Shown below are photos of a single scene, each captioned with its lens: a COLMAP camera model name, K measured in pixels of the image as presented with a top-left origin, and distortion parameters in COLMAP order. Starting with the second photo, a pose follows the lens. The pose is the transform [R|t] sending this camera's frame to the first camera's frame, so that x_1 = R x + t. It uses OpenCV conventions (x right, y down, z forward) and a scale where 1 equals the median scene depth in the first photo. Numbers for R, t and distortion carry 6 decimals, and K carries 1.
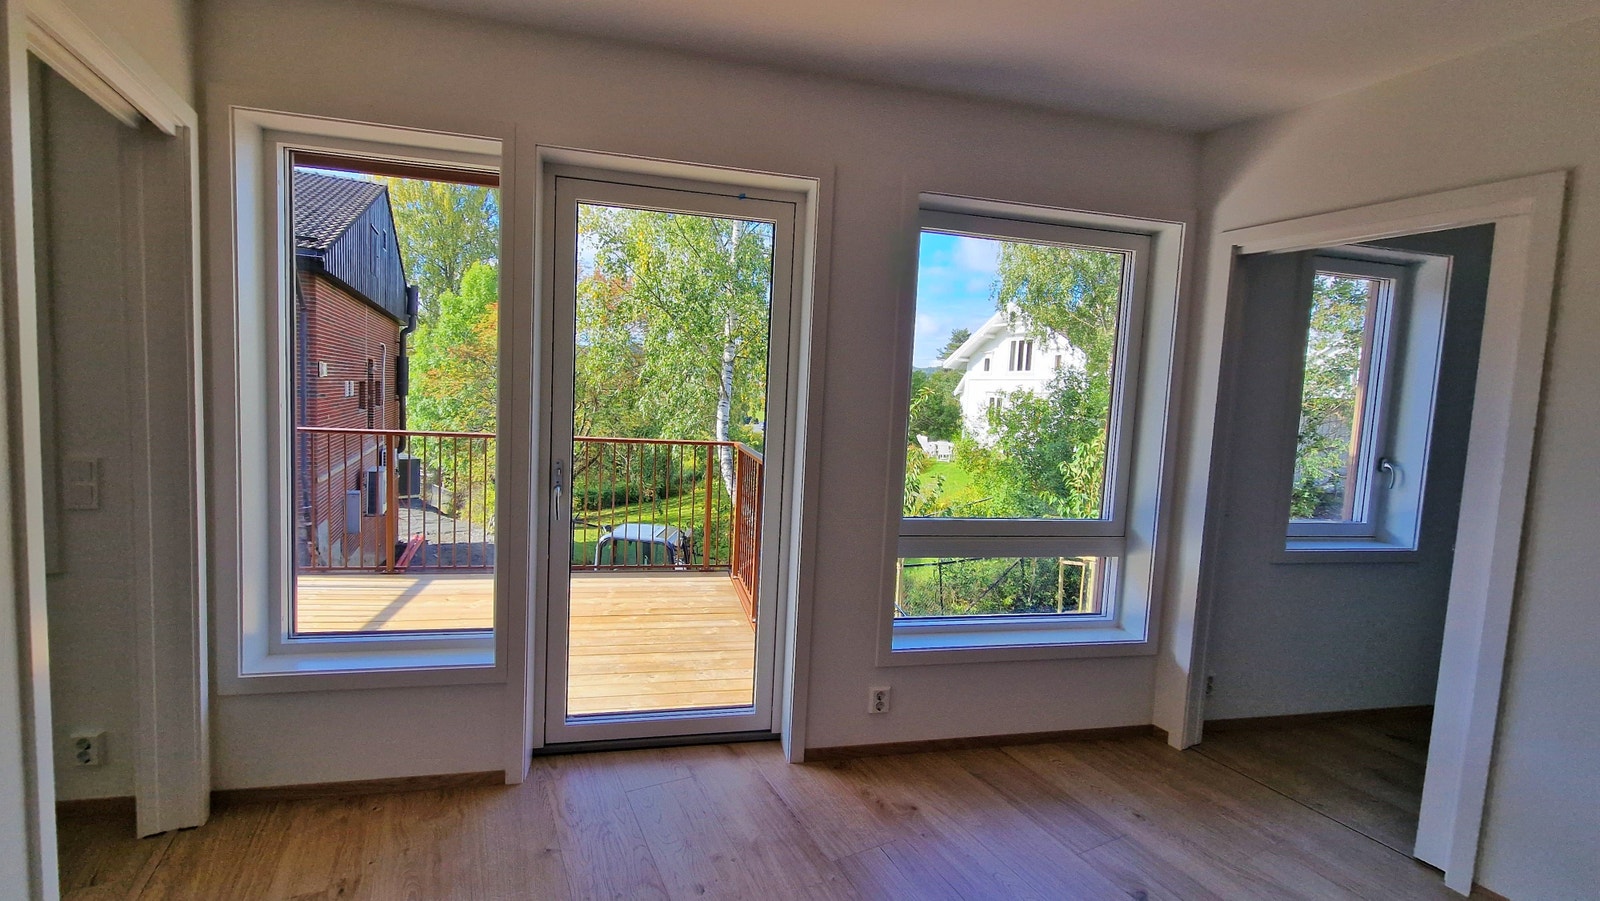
lens RADIAL K [[657.9, 0, 795.4], [0, 657.9, 444.8], [0, 0, 1]] dist [-0.000352, 0.000954]
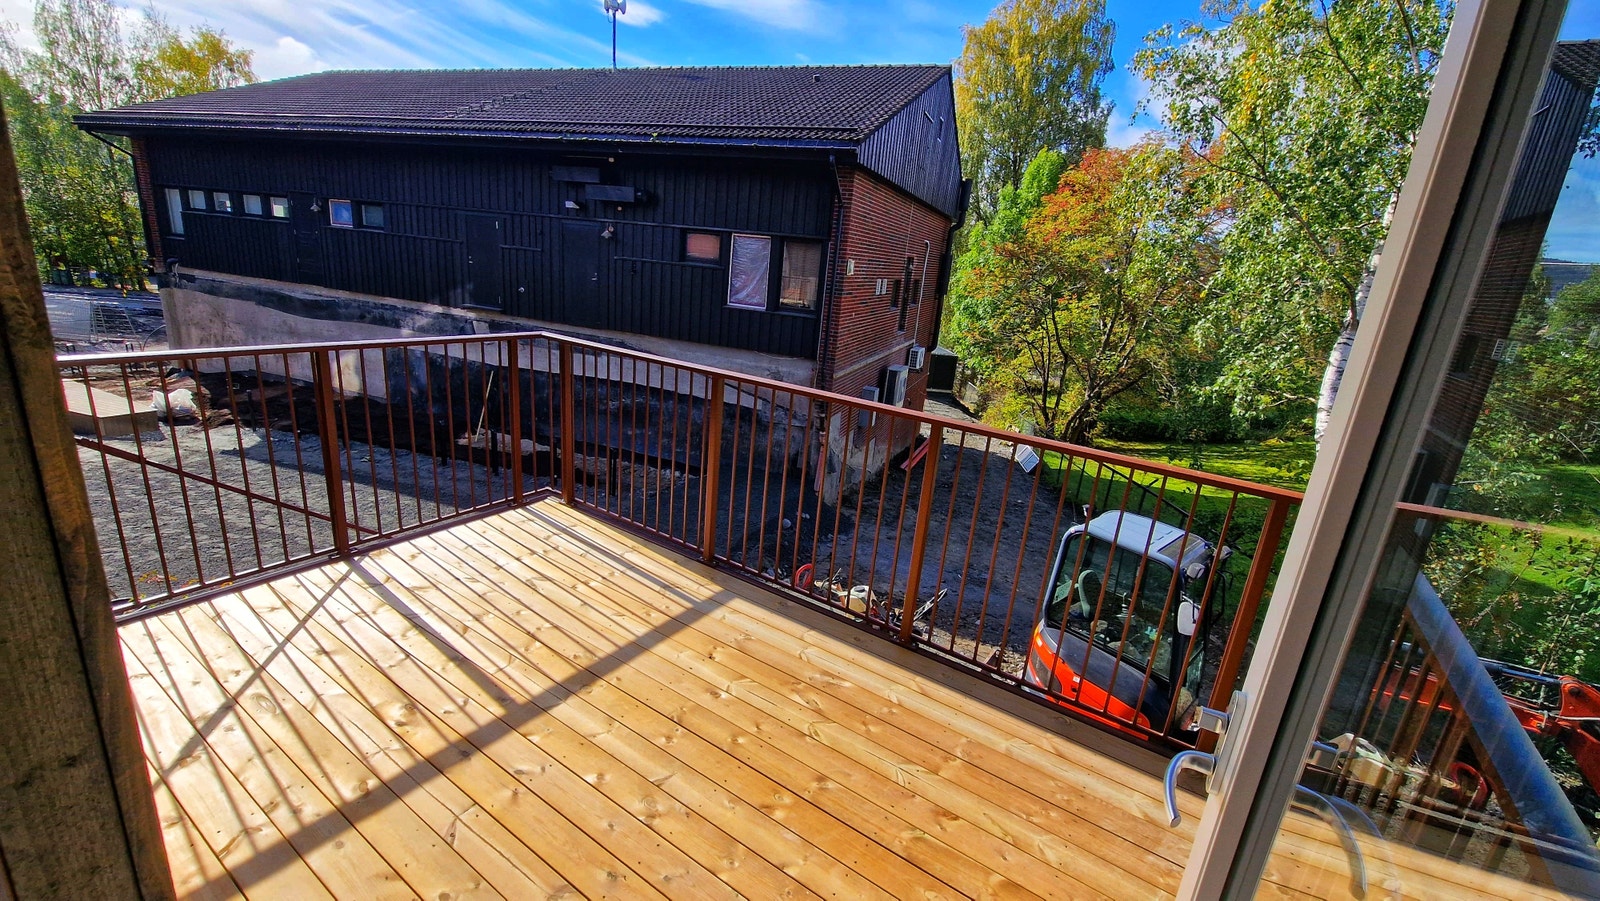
lens RADIAL K [[657.9, 0, 788.2], [0, 657.9, 442.4], [0, 0, 1]] dist [-0.000352, 0.000954]
pose [[0.690266, 0.209540, -0.692550, -0.023260], [-0.107893, 0.976255, 0.187842, -0.027414], [0.715466, -0.054940, 0.696484, 0.183196]]
